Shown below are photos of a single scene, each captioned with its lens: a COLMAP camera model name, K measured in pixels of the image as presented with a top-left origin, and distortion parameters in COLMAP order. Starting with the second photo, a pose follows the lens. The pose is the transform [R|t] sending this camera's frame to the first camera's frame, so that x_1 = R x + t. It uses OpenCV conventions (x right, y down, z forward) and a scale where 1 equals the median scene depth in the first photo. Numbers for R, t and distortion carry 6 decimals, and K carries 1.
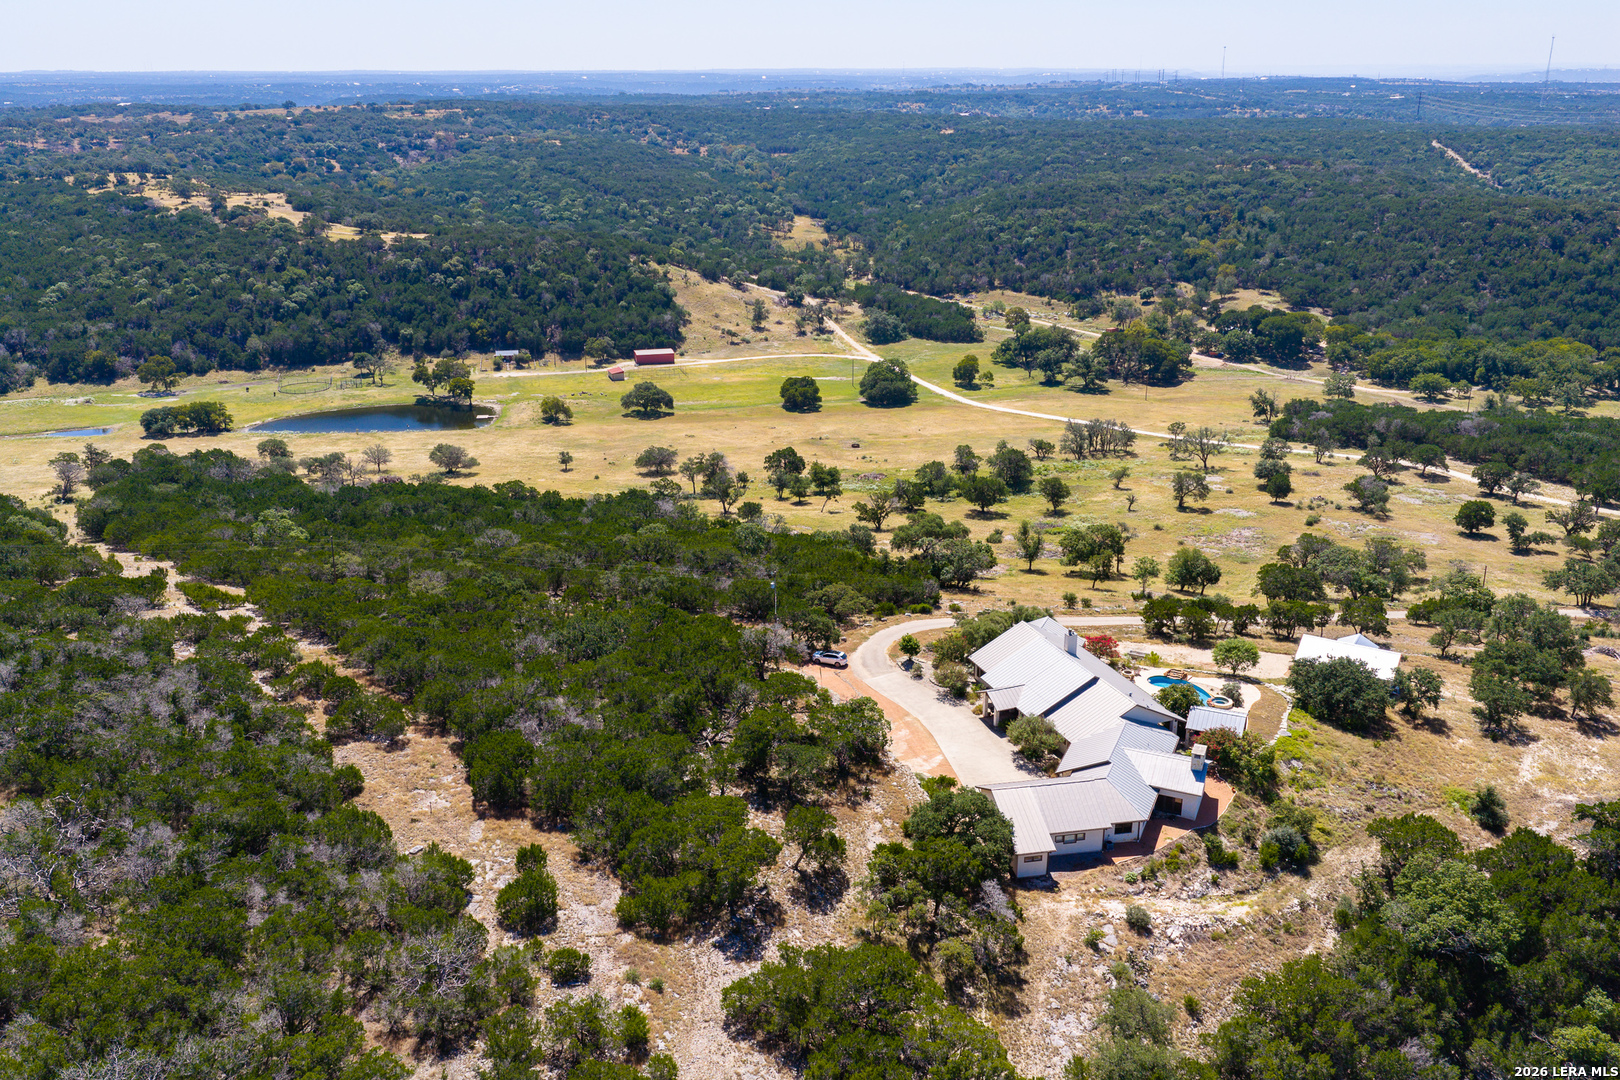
lens RADIAL K [[1328.3, 0, 800.3], [0, 1328.3, 544.4], [0, 0, 1]] dist [0.008199, -0.015845]
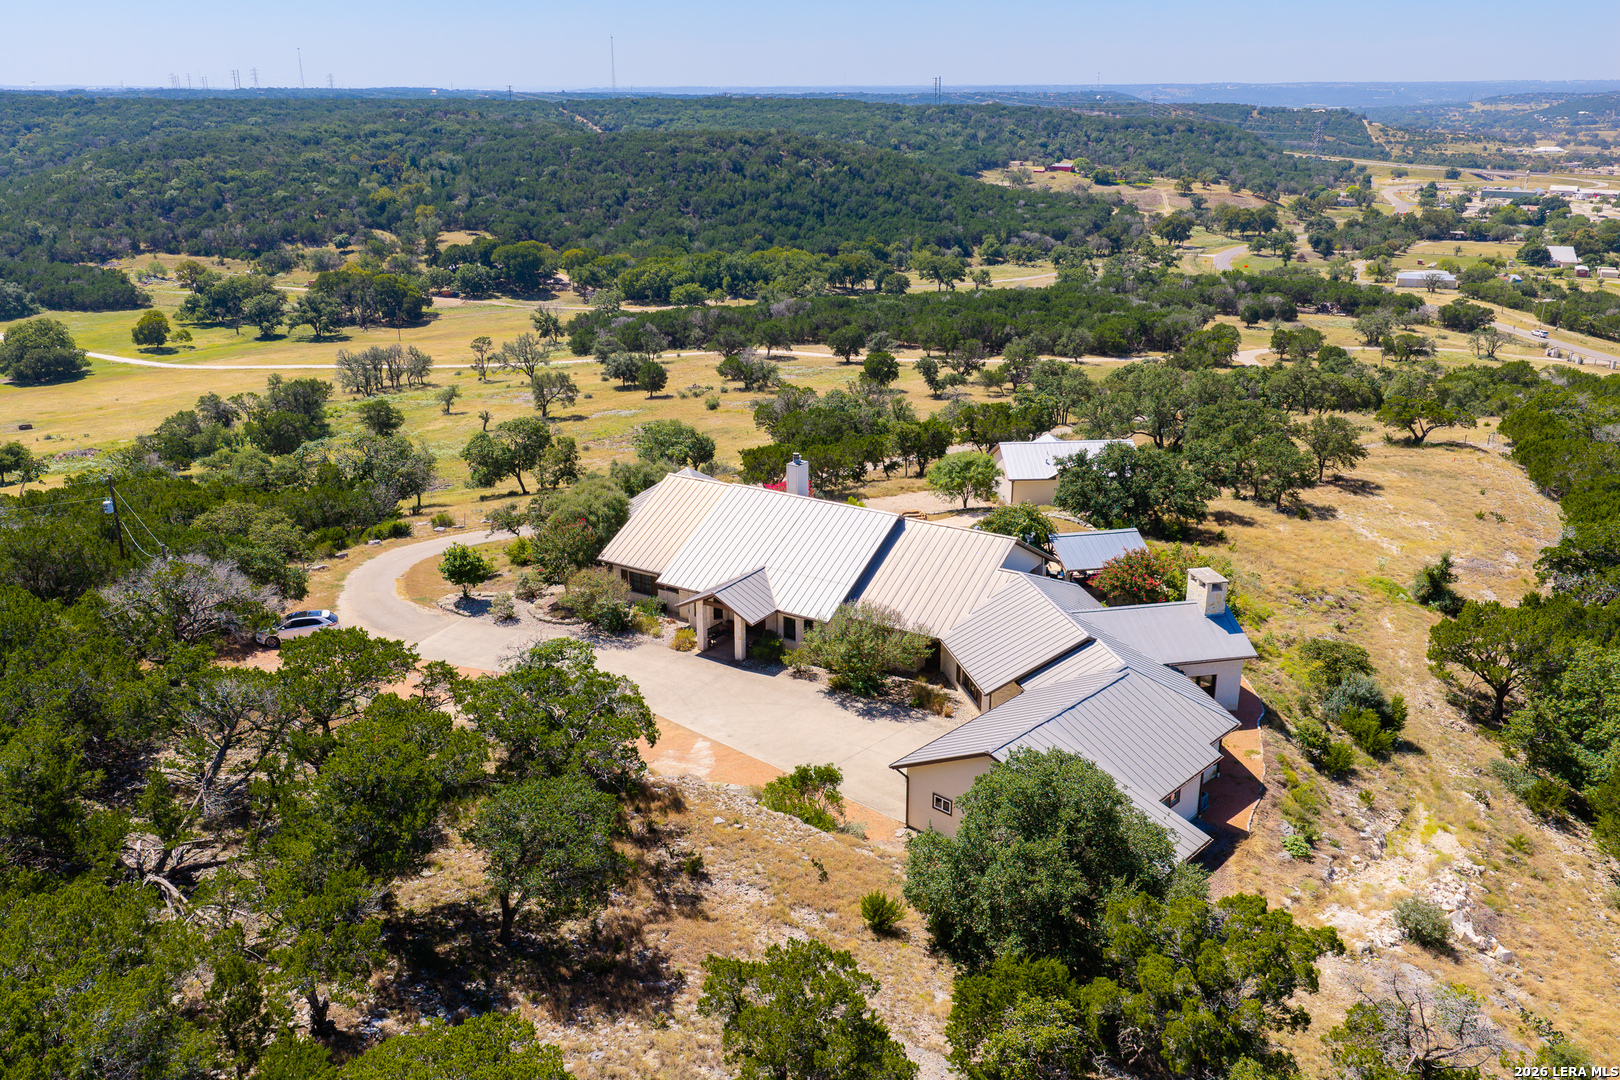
lens RADIAL K [[1328.3, 0, 800.3], [0, 1328.3, 544.4], [0, 0, 1]] dist [0.008199, -0.015845]
pose [[0.799354, -0.184260, 0.571910, -0.027839], [0.193772, 0.980018, 0.044912, 0.020232], [-0.568758, 0.074920, 0.819086, 0.153073]]
